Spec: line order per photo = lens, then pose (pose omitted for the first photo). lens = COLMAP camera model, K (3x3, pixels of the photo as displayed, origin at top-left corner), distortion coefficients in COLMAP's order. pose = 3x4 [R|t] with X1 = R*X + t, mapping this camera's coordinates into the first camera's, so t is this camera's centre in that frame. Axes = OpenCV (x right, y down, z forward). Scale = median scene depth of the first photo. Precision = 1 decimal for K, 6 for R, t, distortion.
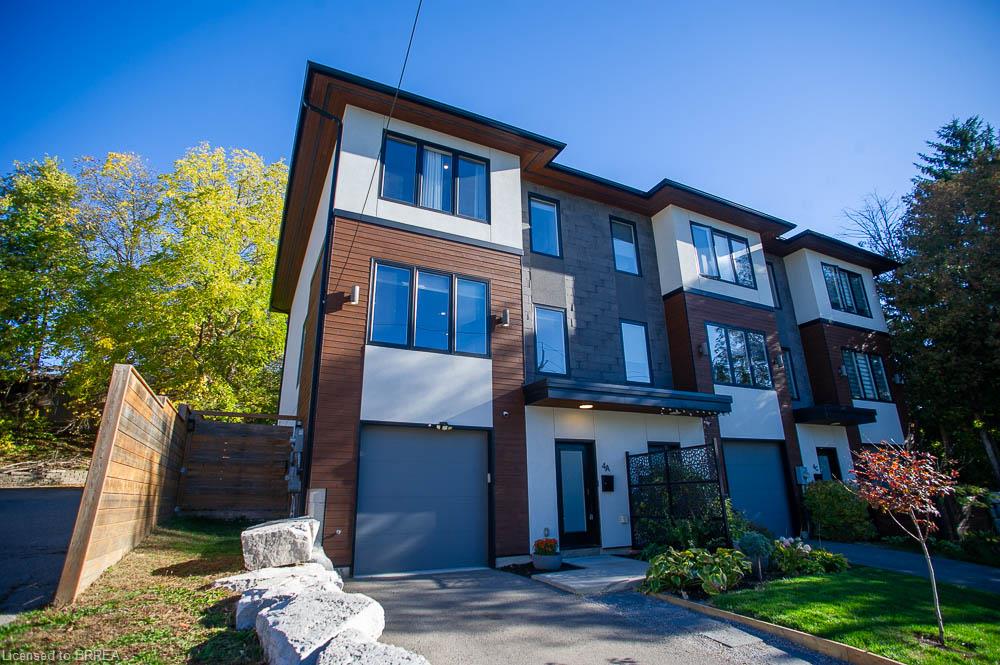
lens RADIAL K [[505.9, 0, 500.0], [0, 505.9, 332.5], [0, 0, 1]] dist [-0.089929, 0.046870]
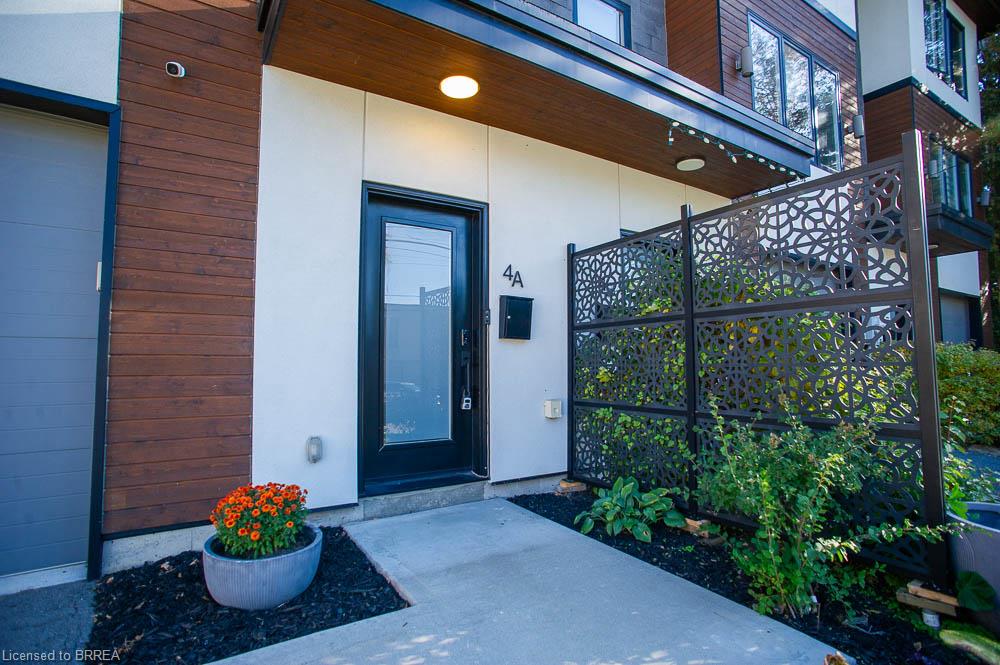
lens RADIAL K [[505.9, 0, 500.0], [0, 505.9, 332.5], [0, 0, 1]] dist [-0.089929, 0.046870]
pose [[0.993875, 0.018237, 0.108995, 0.164020], [-0.045070, 0.967428, 0.249101, 0.219922], [-0.100902, -0.252487, 0.962325, 0.637501]]
